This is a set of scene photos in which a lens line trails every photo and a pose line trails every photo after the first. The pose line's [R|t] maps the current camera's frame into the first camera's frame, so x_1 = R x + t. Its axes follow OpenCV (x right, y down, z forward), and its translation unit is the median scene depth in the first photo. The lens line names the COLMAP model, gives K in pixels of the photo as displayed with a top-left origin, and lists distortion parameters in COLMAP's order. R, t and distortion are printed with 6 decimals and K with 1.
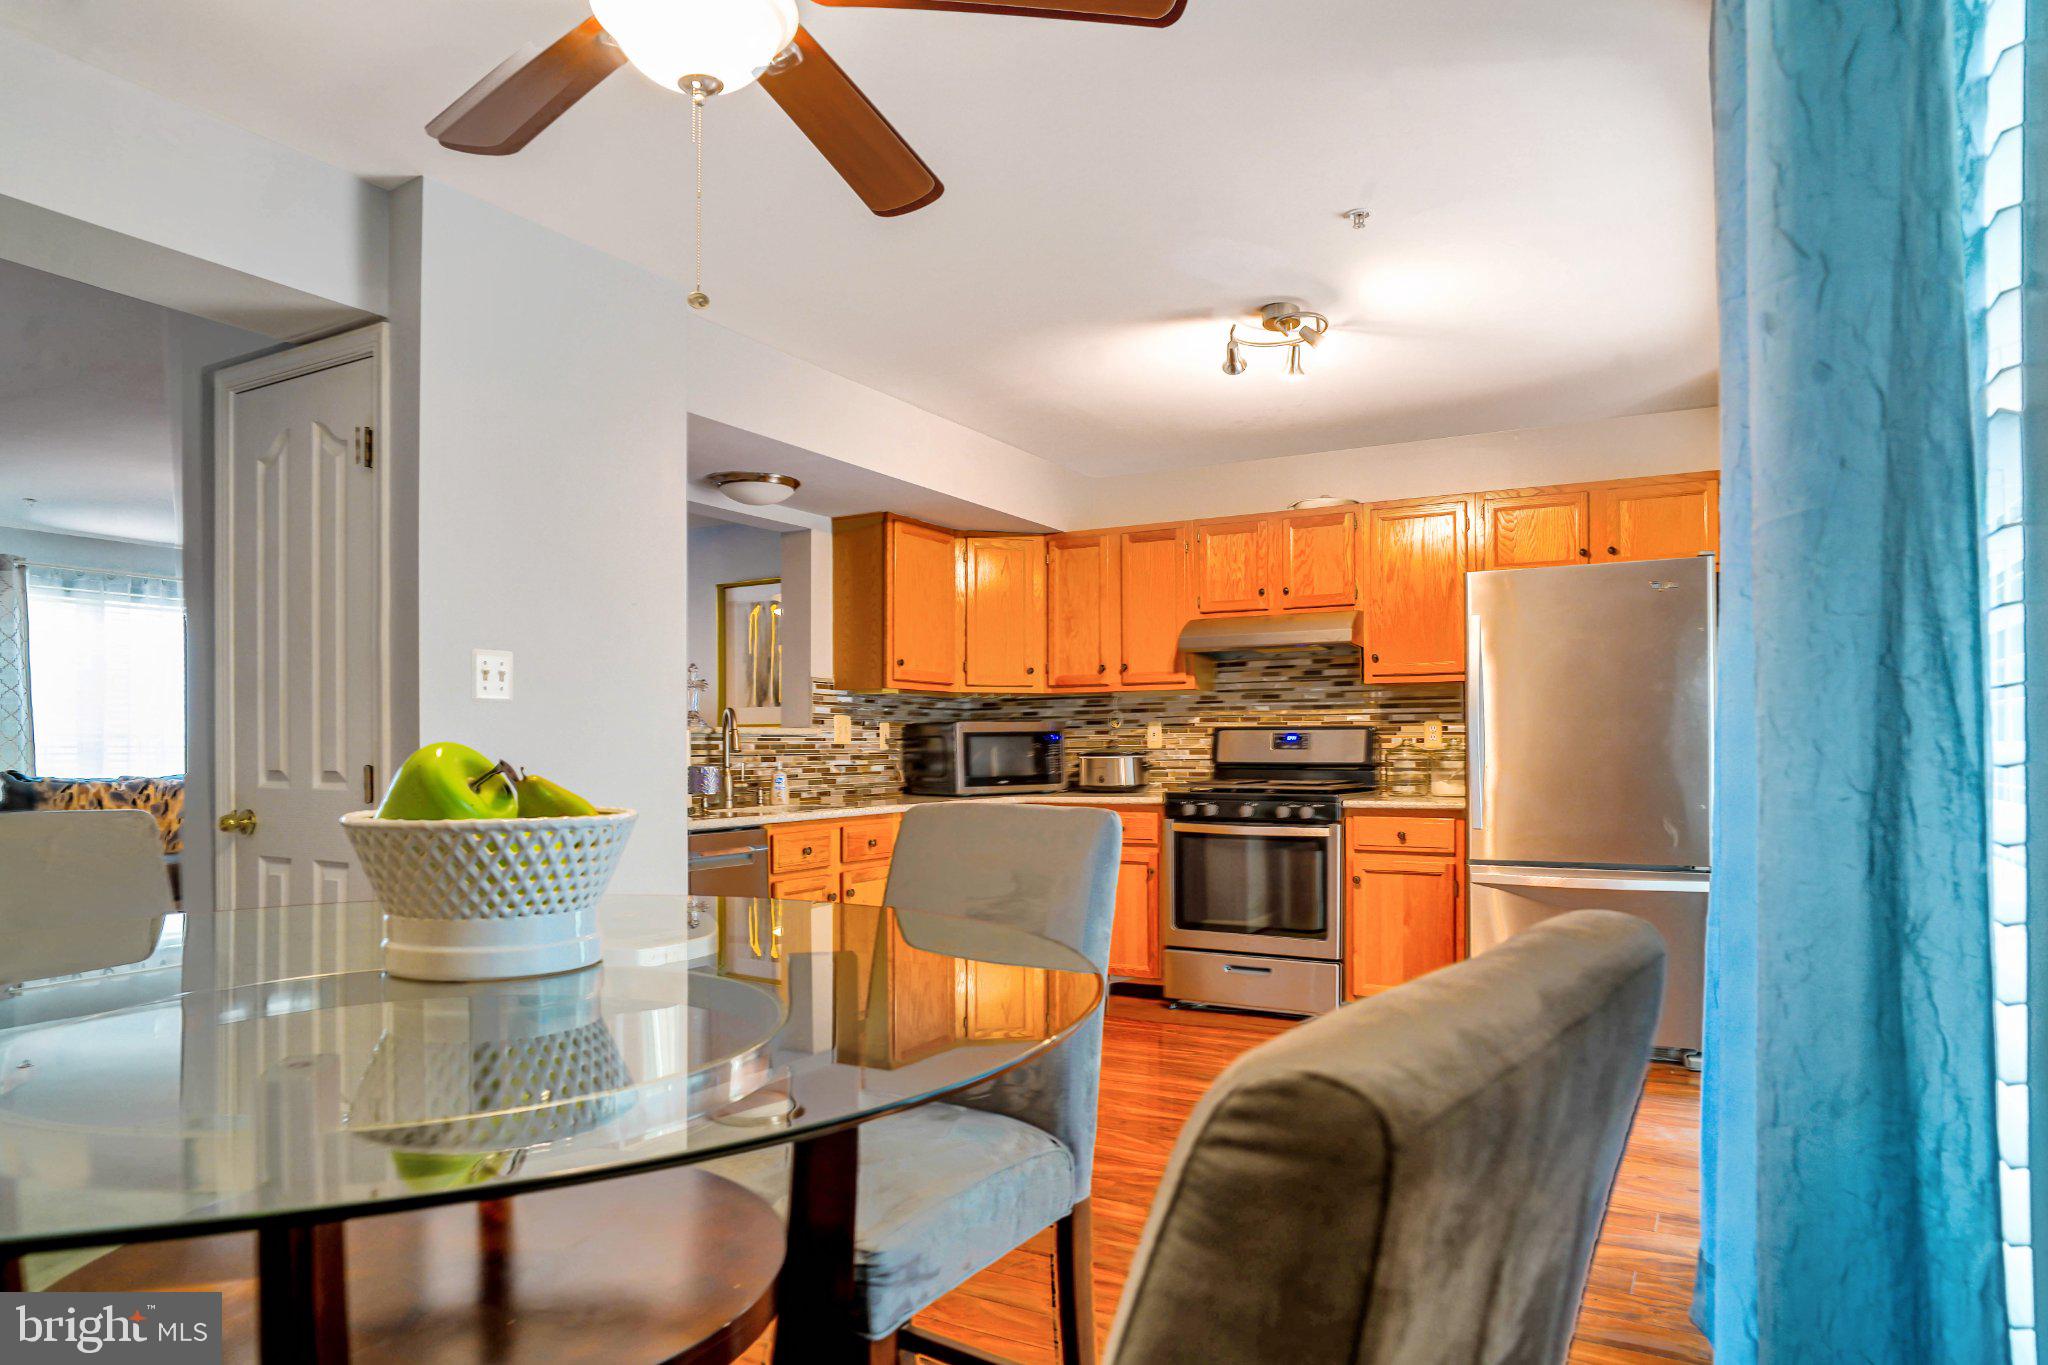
lens RADIAL K [[1257.3, 0, 1026.9], [0, 1257.3, 737.9], [0, 0, 1]] dist [-0.078747, 0.050686]
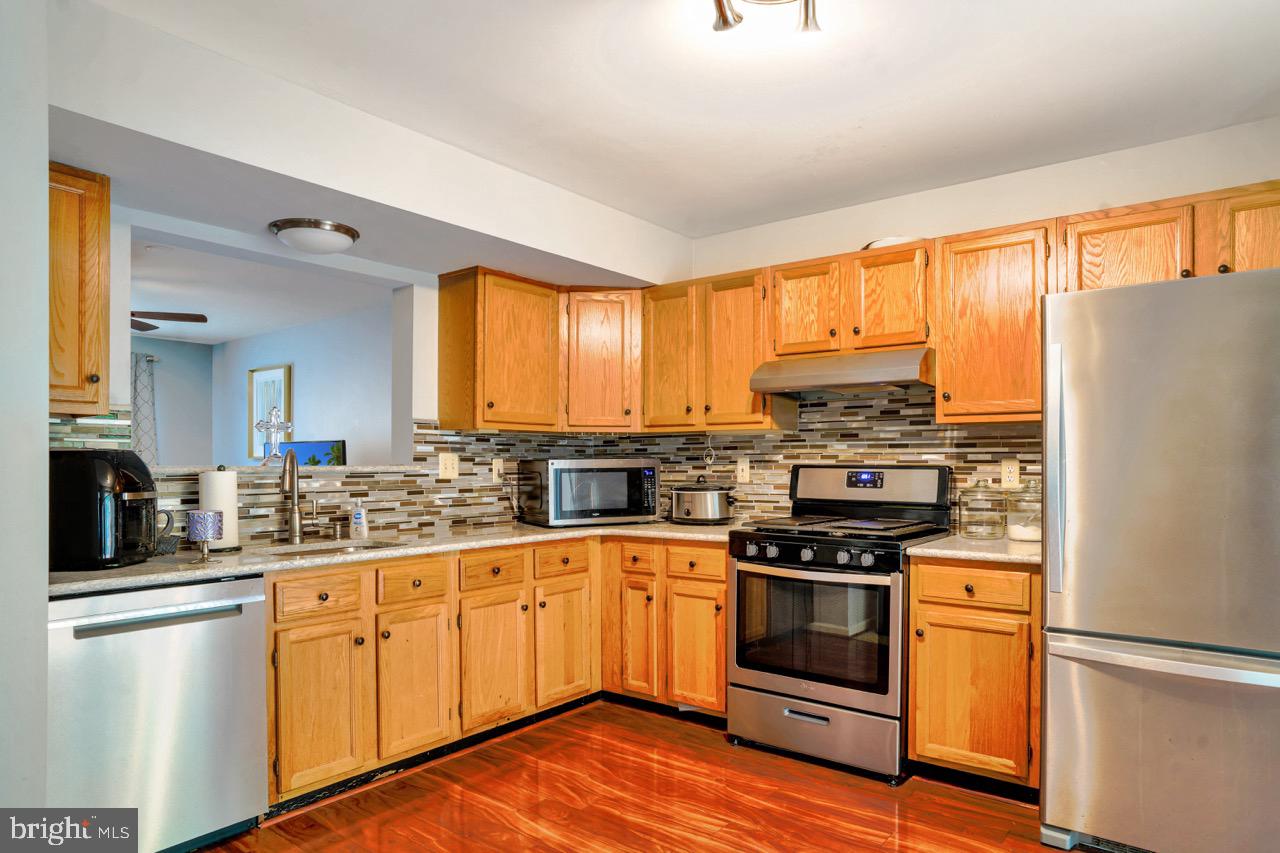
lens RADIAL K [[785.8, 0, 641.8], [0, 785.8, 461.1], [0, 0, 1]] dist [-0.078747, 0.050686]
pose [[0.988850, 0.004129, -0.148856, 0.126383], [-0.003195, 0.999974, 0.006515, -0.016136], [0.148879, -0.005967, 0.988837, 0.346270]]
